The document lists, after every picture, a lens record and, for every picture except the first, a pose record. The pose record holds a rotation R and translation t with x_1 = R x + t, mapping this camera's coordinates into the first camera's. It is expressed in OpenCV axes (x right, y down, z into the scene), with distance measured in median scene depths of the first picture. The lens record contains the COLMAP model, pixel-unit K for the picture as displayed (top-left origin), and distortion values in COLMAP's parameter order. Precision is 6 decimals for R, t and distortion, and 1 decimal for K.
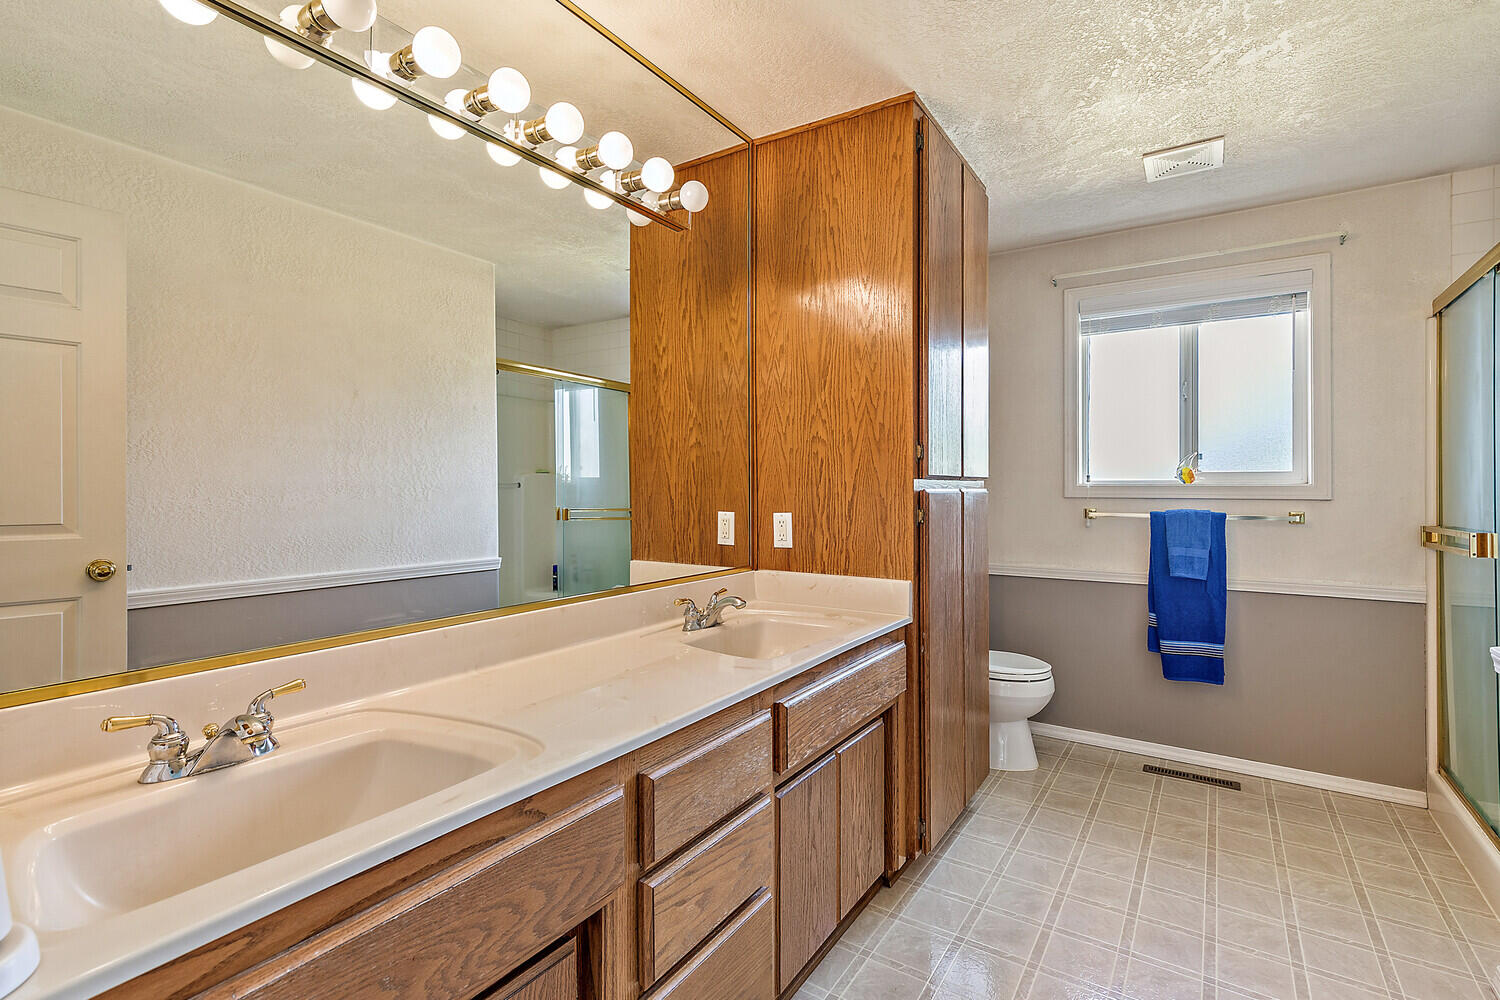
lens RADIAL K [[684.3, 0, 736.0], [0, 684.3, 479.0], [0, 0, 1]] dist [-0.001330, -0.000265]
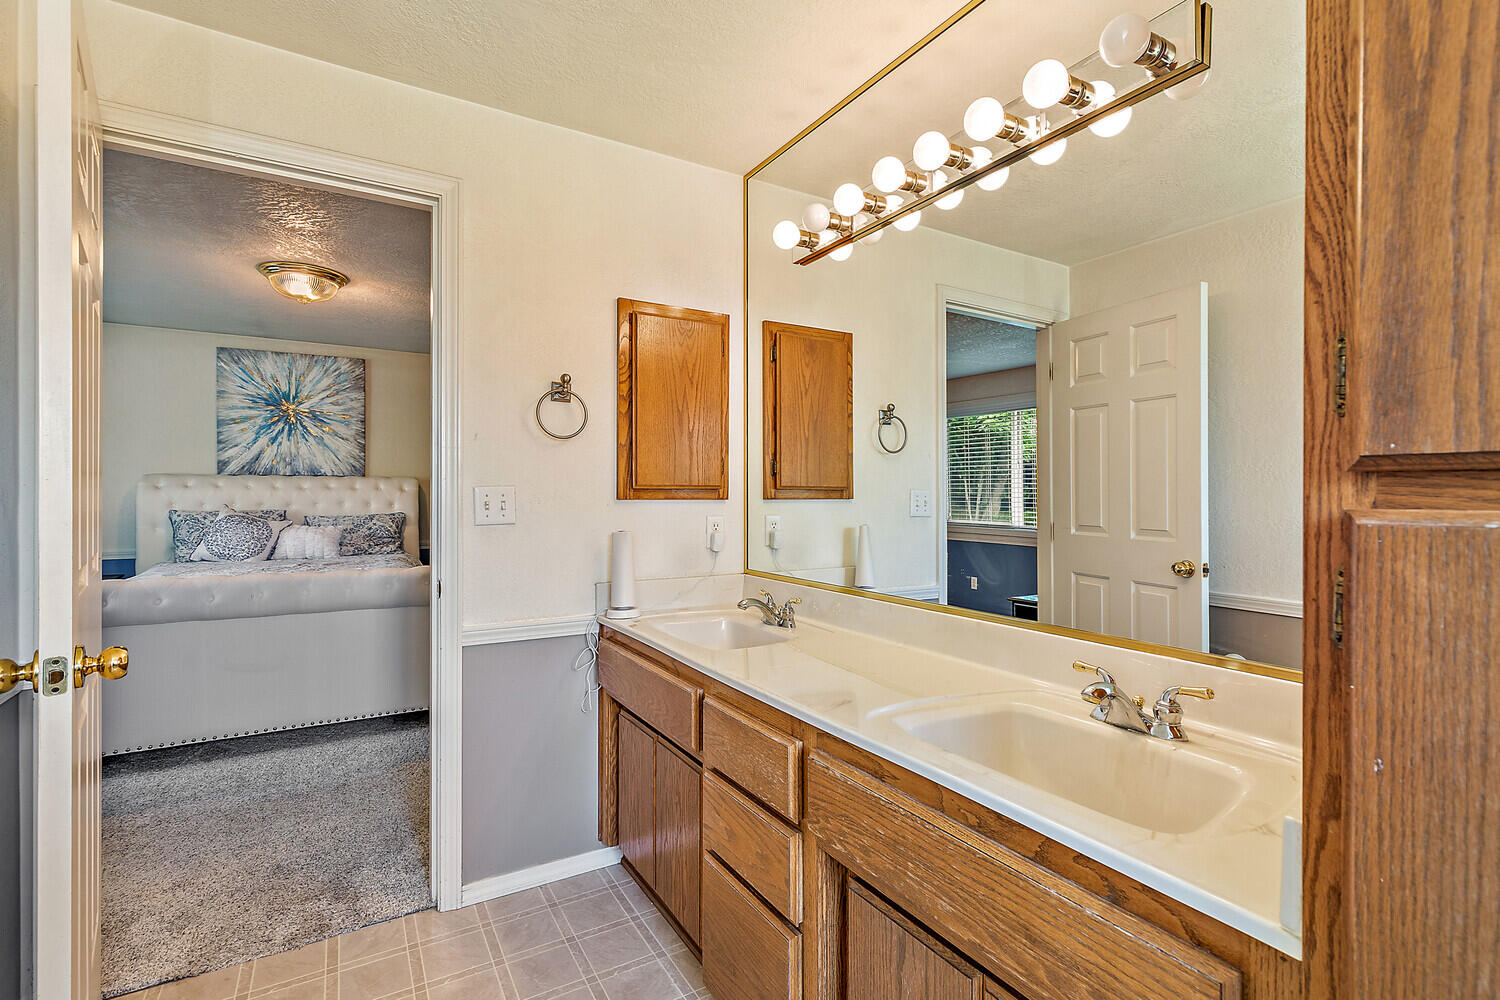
lens RADIAL K [[684.3, 0, 752.0], [0, 684.3, 498.4], [0, 0, 1]] dist [-0.001330, -0.000265]
pose [[-0.398424, 0.000994, -0.917201, 0.617193], [-0.003818, 0.999989, 0.002742, 0.005485], [0.917193, 0.004595, -0.398416, 0.884469]]
